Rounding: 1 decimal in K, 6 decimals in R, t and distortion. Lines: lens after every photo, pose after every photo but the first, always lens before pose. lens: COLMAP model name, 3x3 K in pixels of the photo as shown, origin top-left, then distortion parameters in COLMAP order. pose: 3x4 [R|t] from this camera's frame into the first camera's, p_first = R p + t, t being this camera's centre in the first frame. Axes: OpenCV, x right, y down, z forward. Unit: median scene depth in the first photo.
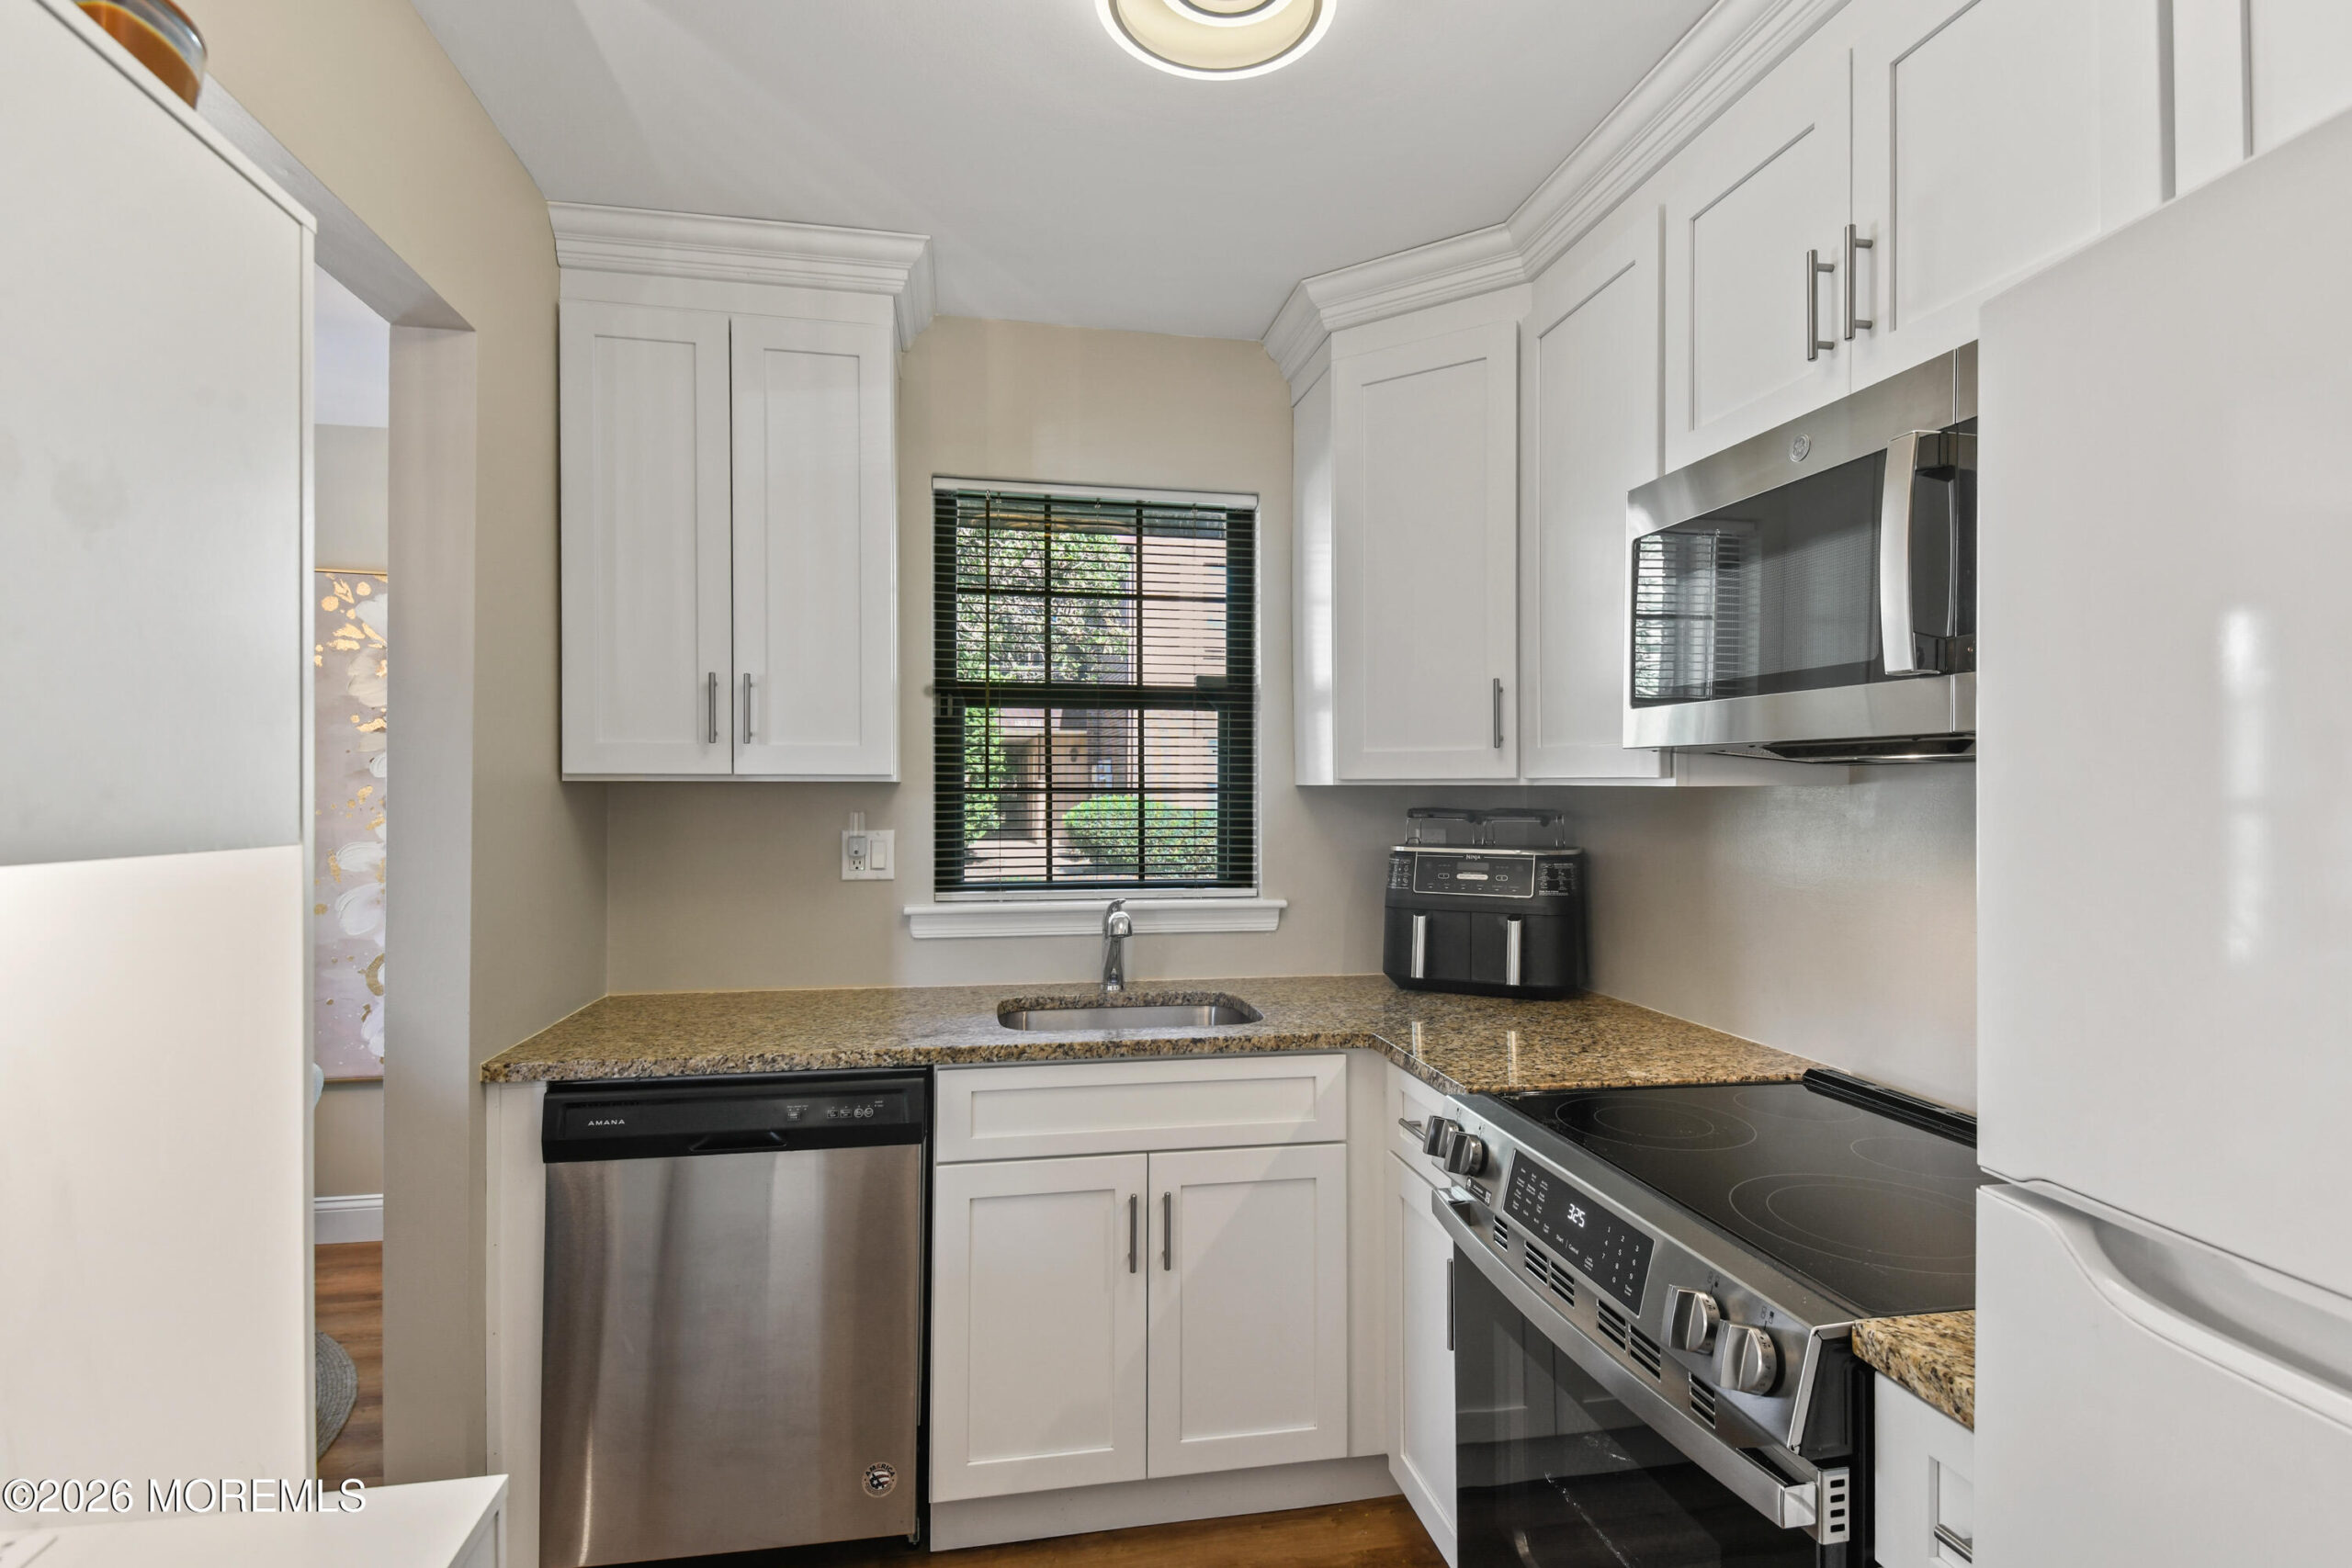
lens RADIAL K [[1165.0, 0, 1193.1], [0, 1165.0, 784.5], [0, 0, 1]] dist [0.062278, -0.045553]
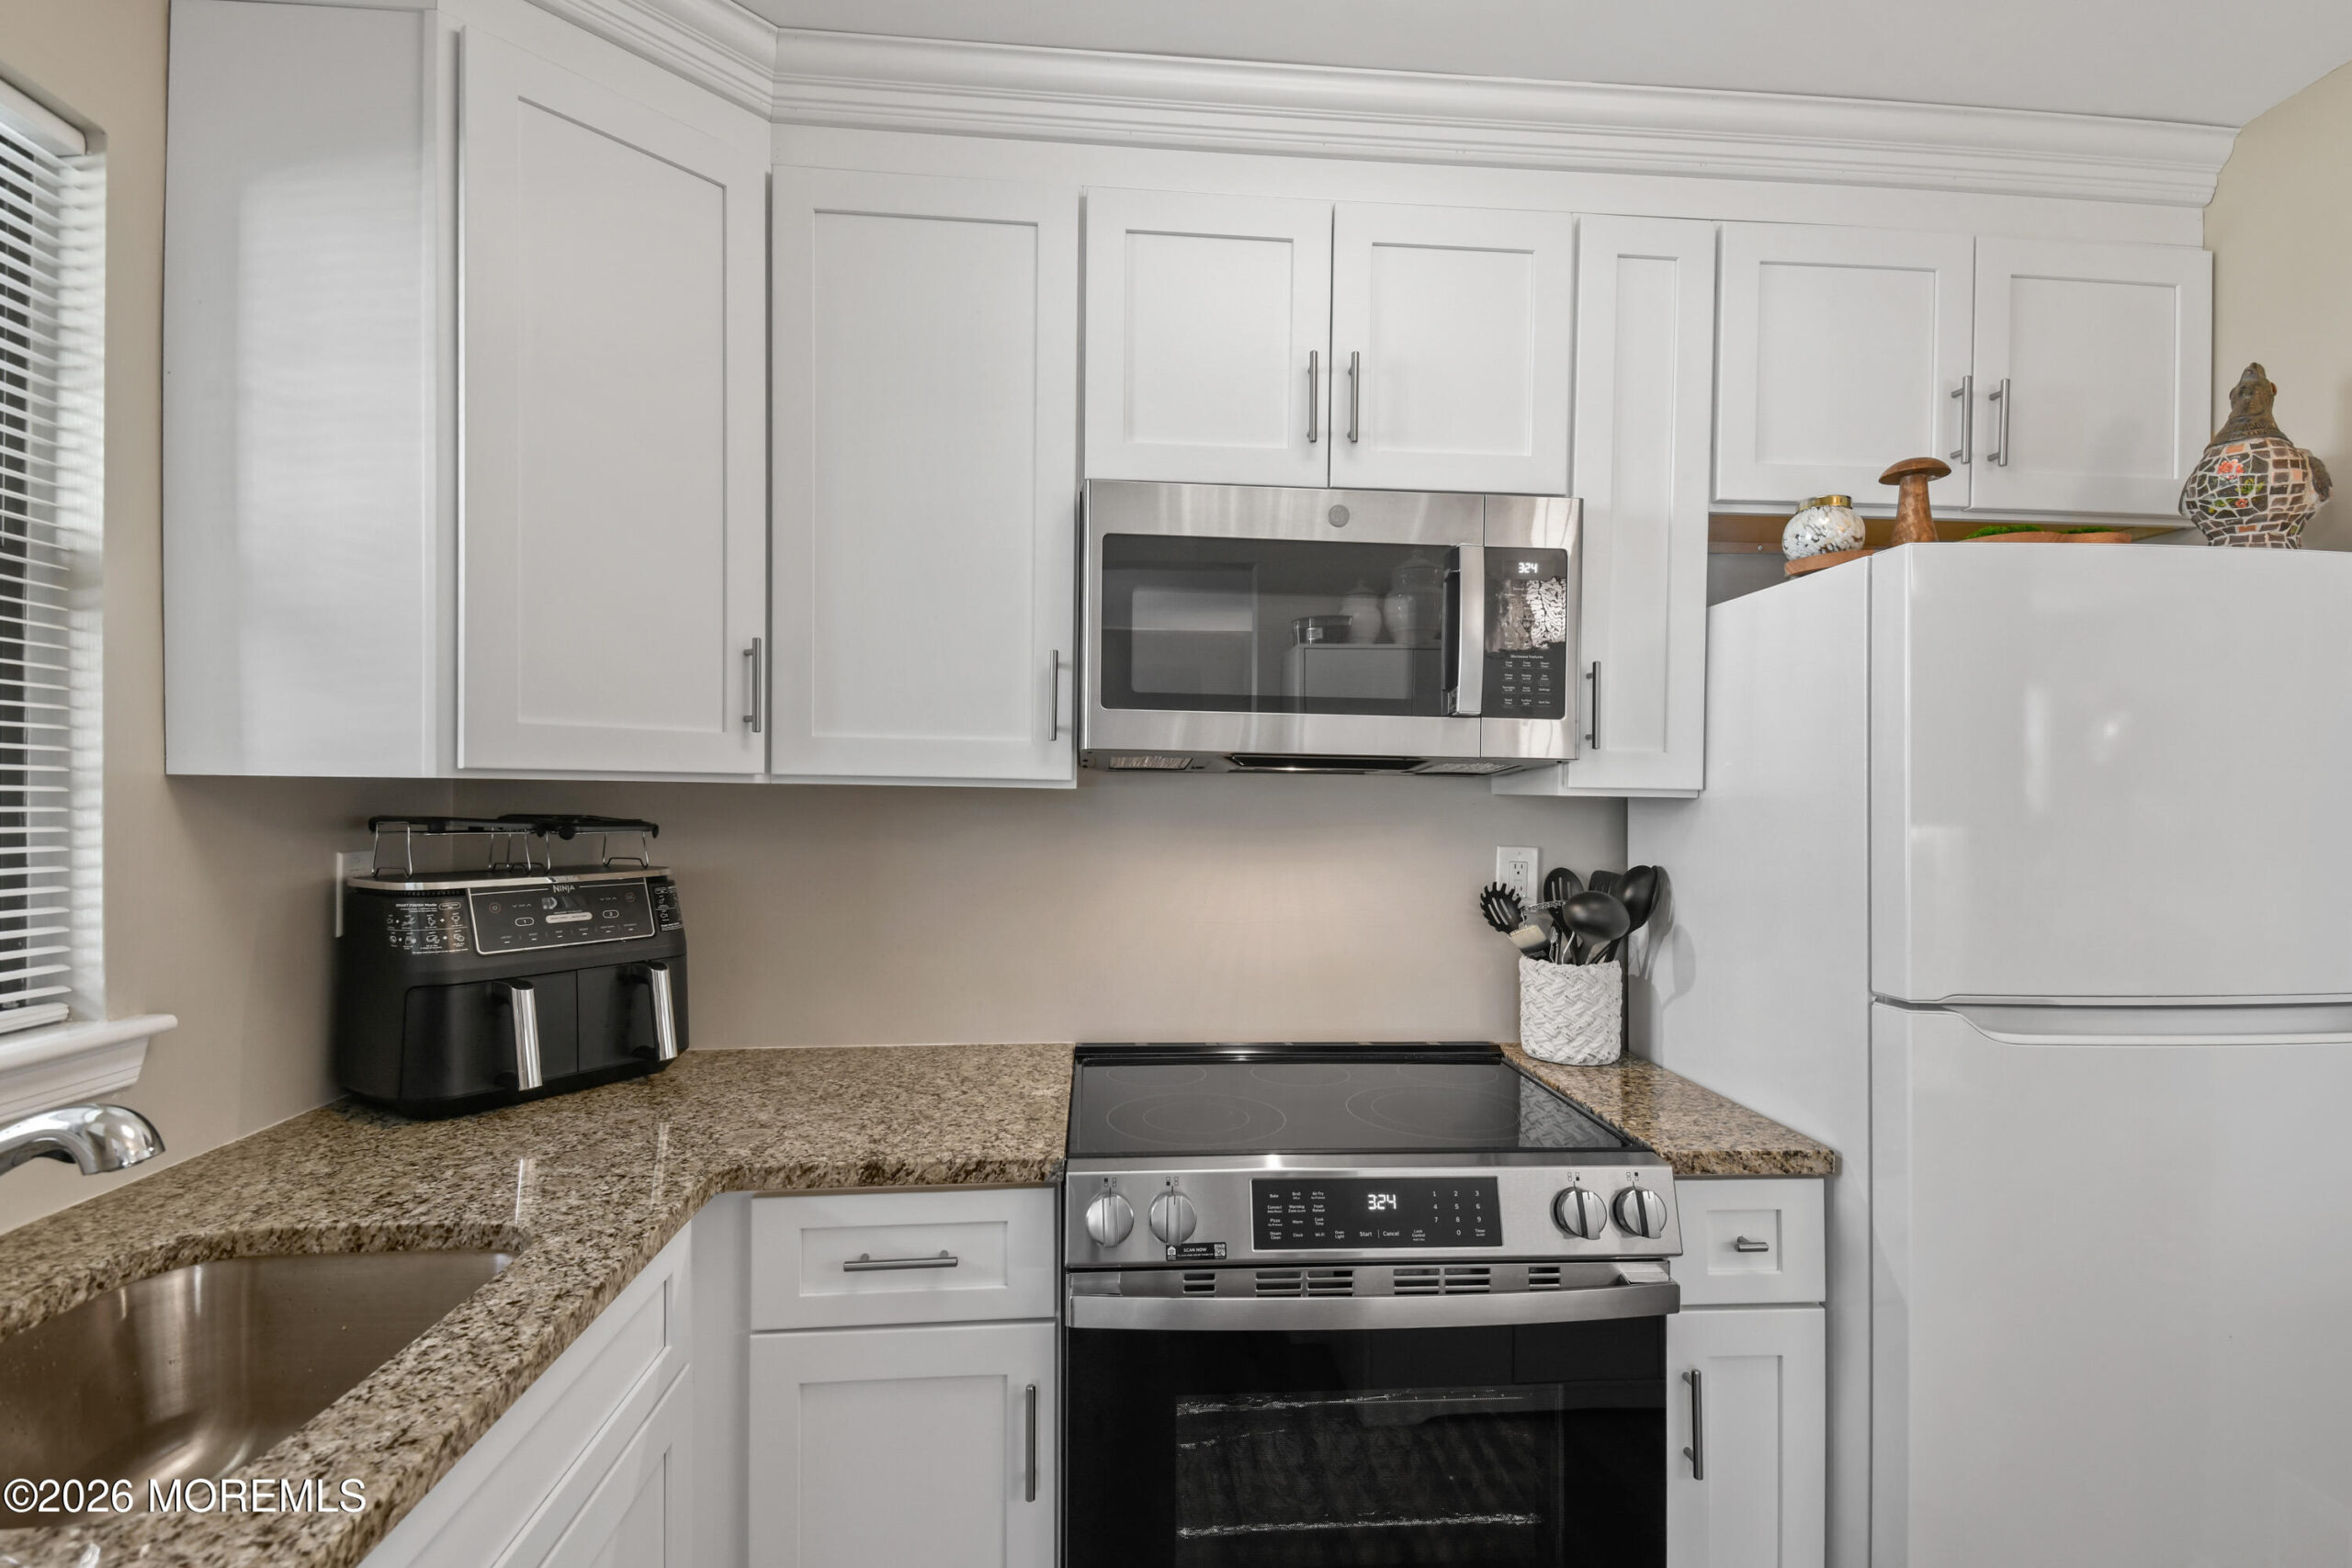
lens RADIAL K [[1165.0, 0, 1193.1], [0, 1165.0, 784.5], [0, 0, 1]] dist [0.062278, -0.045553]
pose [[0.109219, 0.002126, 0.994015, -0.493078], [-0.012640, 0.999920, -0.000750, -0.001757], [-0.993937, -0.012482, 0.109237, 0.712348]]
